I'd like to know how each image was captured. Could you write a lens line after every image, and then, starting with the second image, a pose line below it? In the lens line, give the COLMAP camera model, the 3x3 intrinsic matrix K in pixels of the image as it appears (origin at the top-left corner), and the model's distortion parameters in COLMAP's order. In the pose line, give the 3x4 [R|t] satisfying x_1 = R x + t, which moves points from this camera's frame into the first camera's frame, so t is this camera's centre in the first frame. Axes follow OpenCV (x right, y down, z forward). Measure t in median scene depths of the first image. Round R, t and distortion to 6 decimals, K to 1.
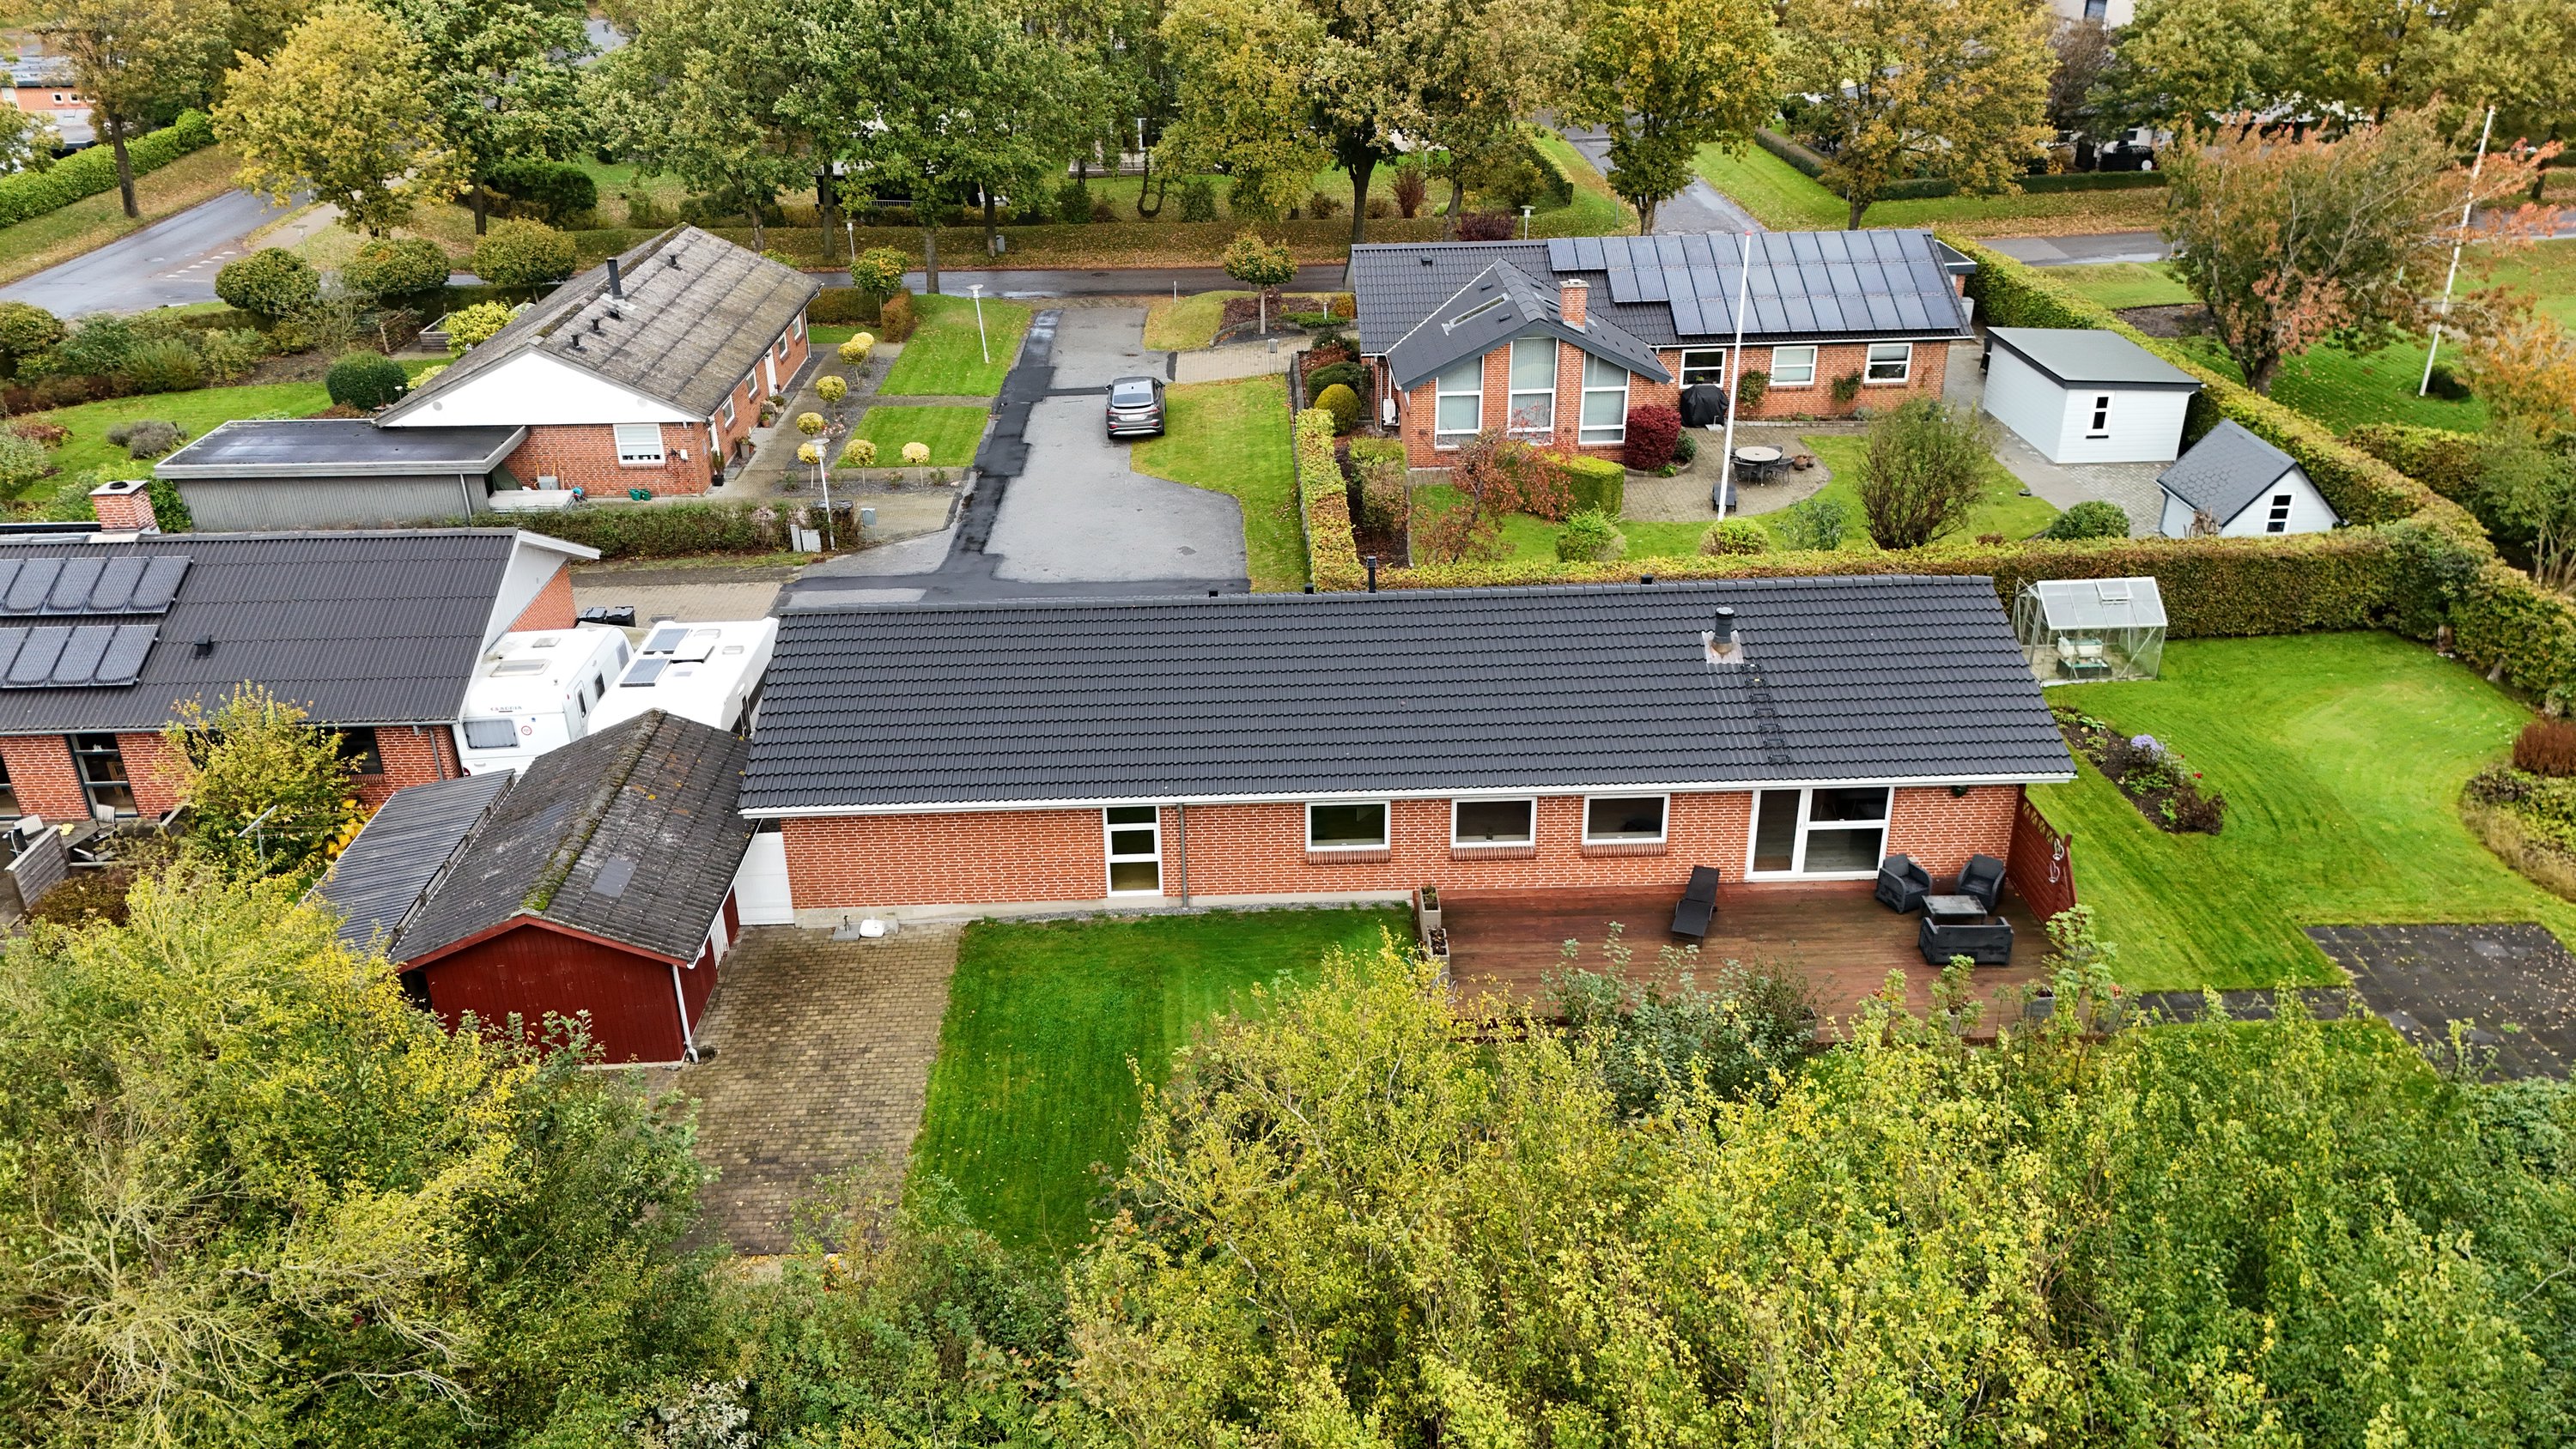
lens RADIAL K [[1865.2, 0, 1288.0], [0, 1865.2, 724.5], [0, 0, 1]] dist [0.072339, -0.002235]
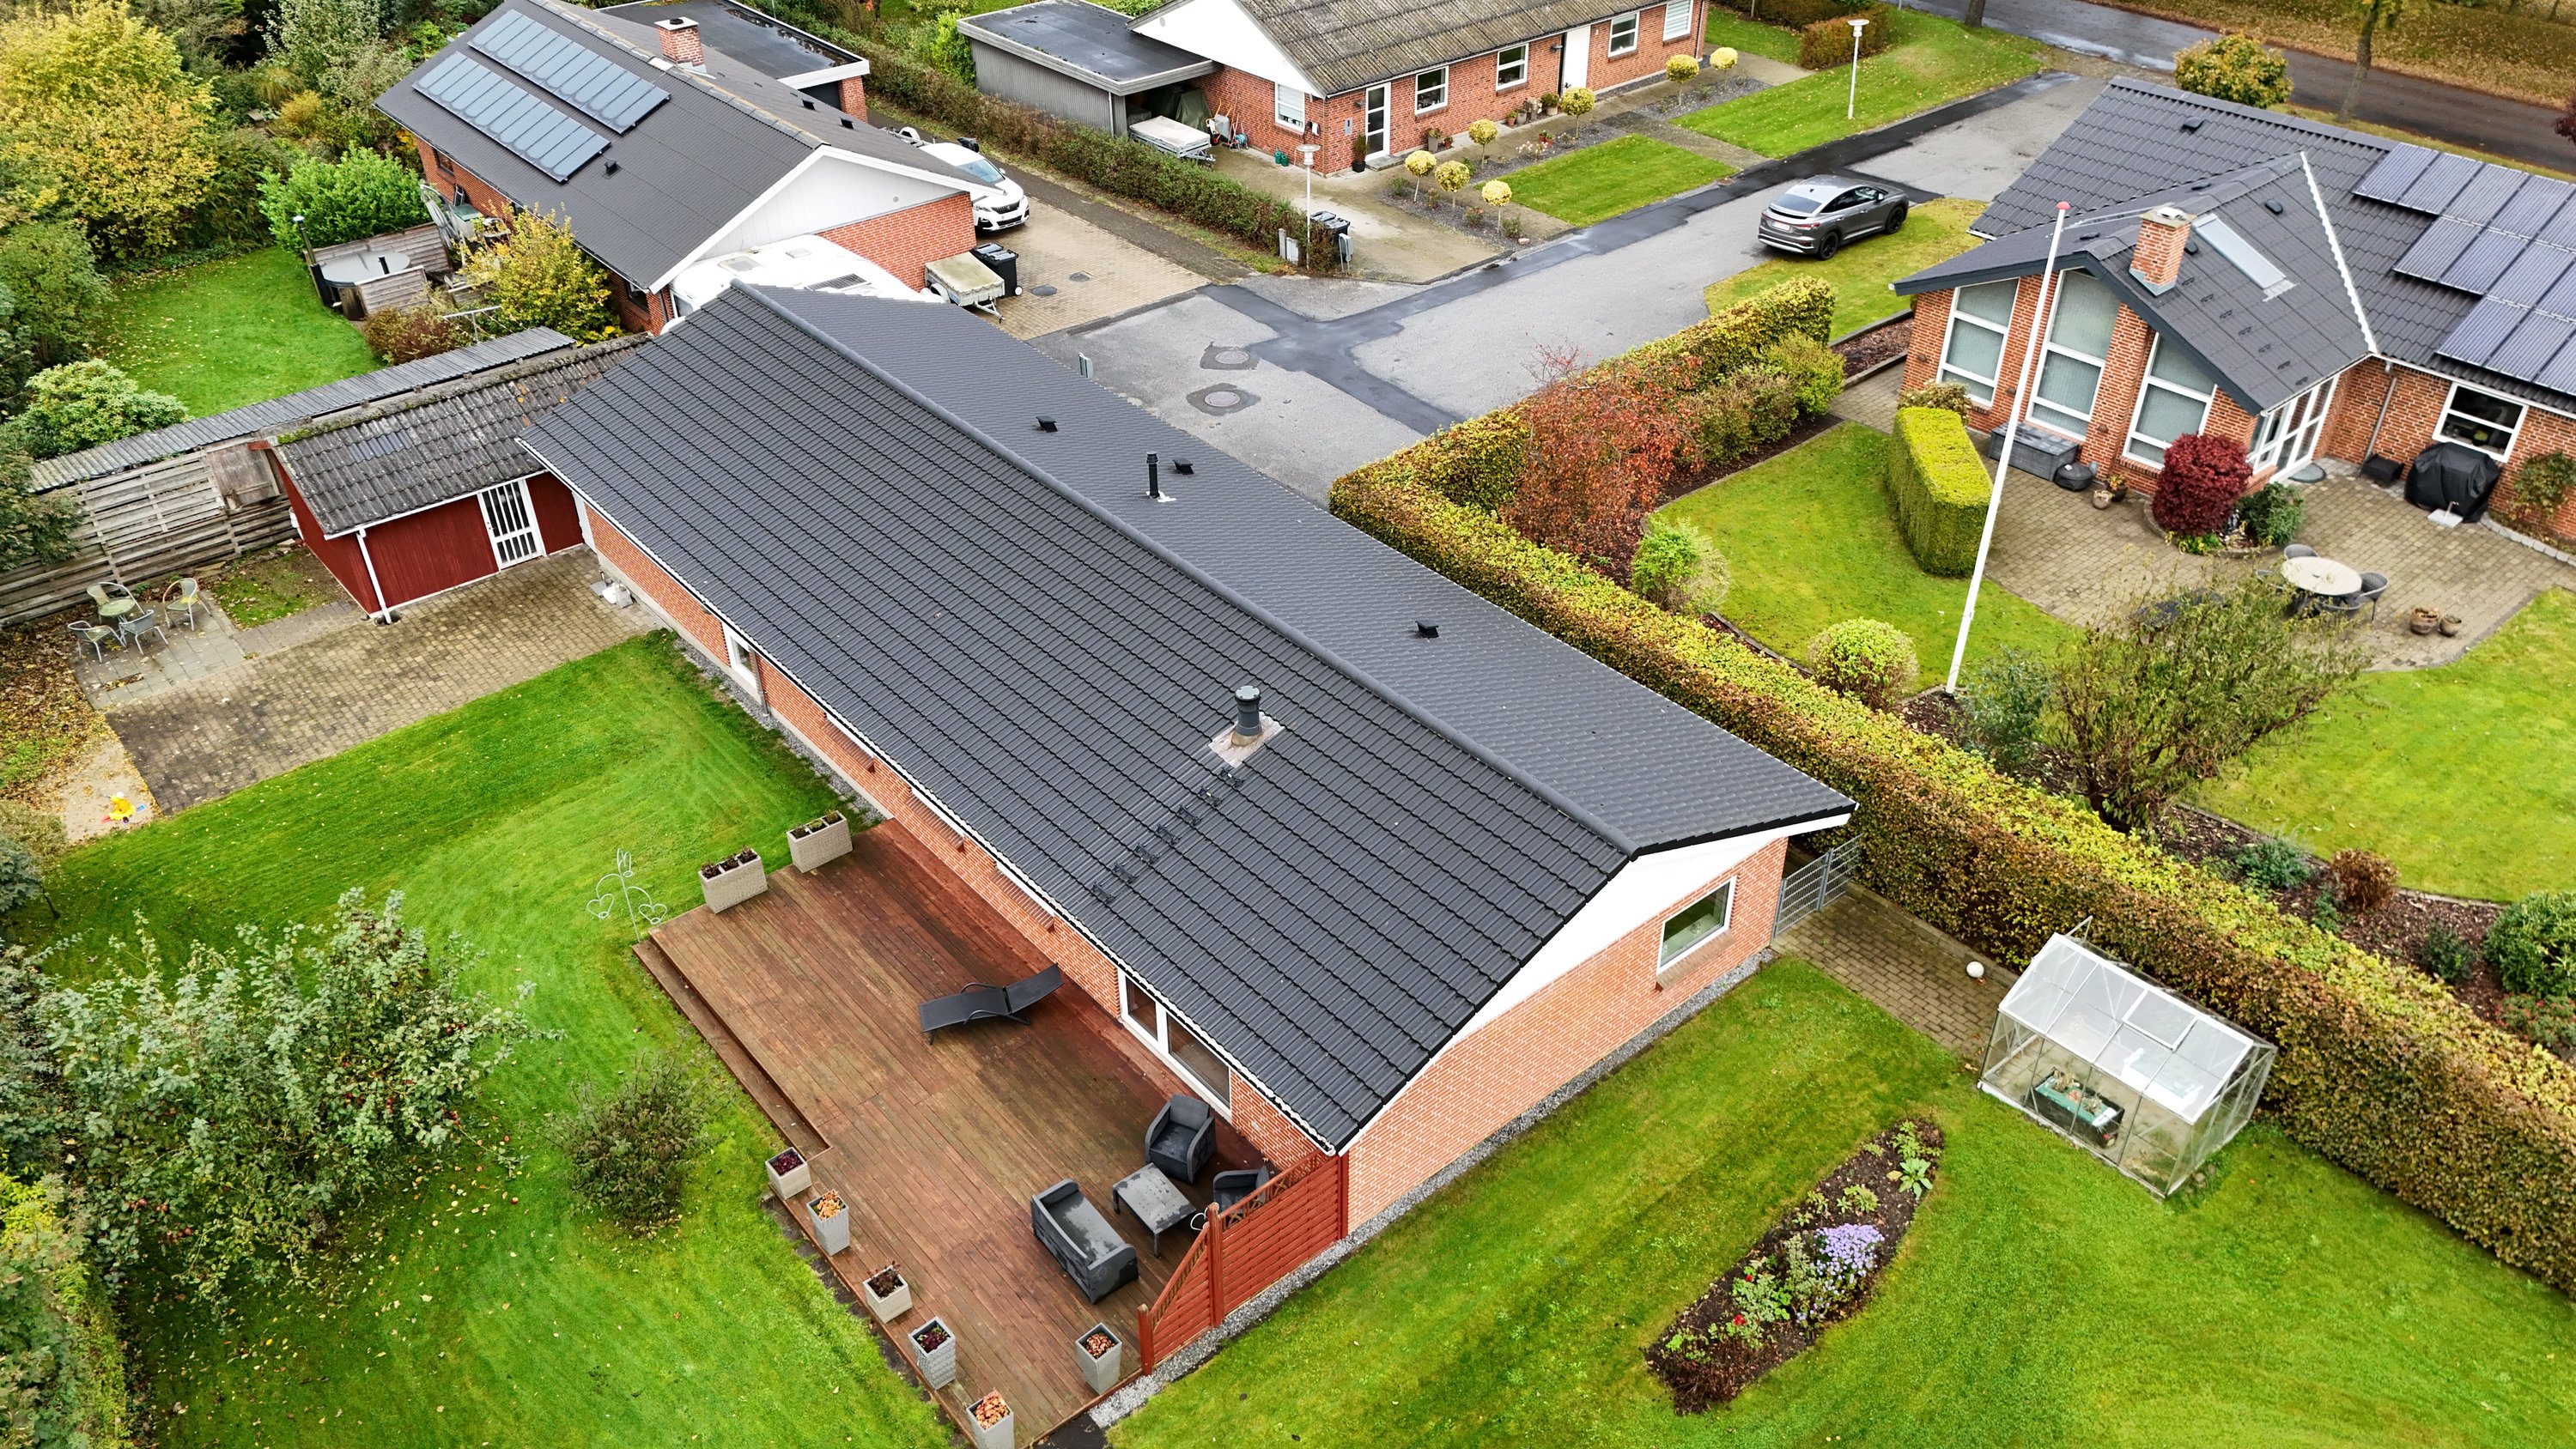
lens RADIAL K [[1895.6, 0, 1288.0], [0, 1895.6, 724.5], [0, 0, 1]] dist [0.071514, -0.060202]
pose [[0.618794, 0.458751, -0.637684, 0.466665], [-0.337643, 0.888277, 0.311387, -0.184130], [0.709289, 0.022625, 0.704554, 0.327274]]
